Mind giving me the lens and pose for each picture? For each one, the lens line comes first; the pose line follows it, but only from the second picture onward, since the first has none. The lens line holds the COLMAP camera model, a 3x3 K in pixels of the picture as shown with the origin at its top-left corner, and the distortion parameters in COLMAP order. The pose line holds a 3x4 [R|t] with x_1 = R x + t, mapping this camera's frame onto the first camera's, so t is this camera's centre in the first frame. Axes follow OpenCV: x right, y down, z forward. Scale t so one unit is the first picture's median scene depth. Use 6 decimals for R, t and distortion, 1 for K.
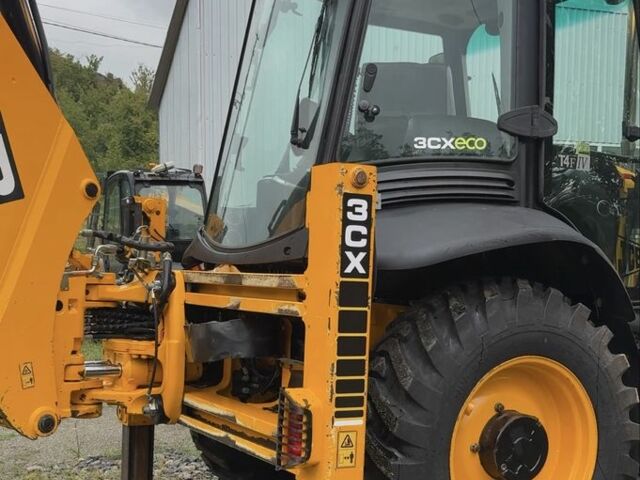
lens RADIAL K [[937.2, 0, 305.4], [0, 937.2, 307.7], [0, 0, 1]] dist [0.166298, -0.098012]
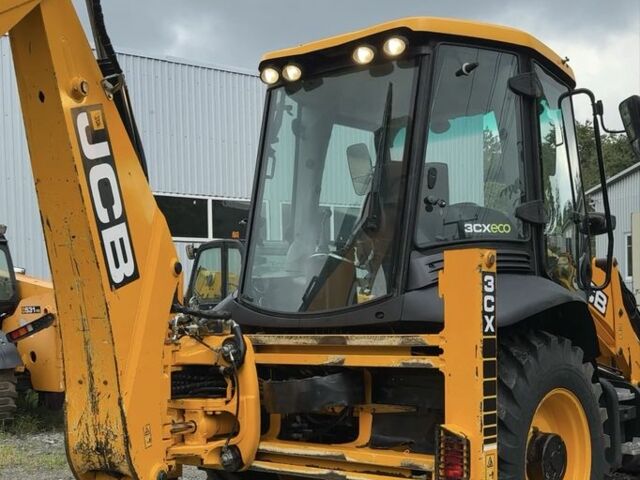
lens RADIAL K [[937.2, 0, 305.4], [0, 937.2, 307.7], [0, 0, 1]] dist [0.166298, -0.098012]
pose [[0.933465, -0.035761, 0.356882, -0.547892], [0.053713, 0.997734, -0.040515, -0.025948], [-0.354625, 0.056989, 0.933270, -0.115151]]
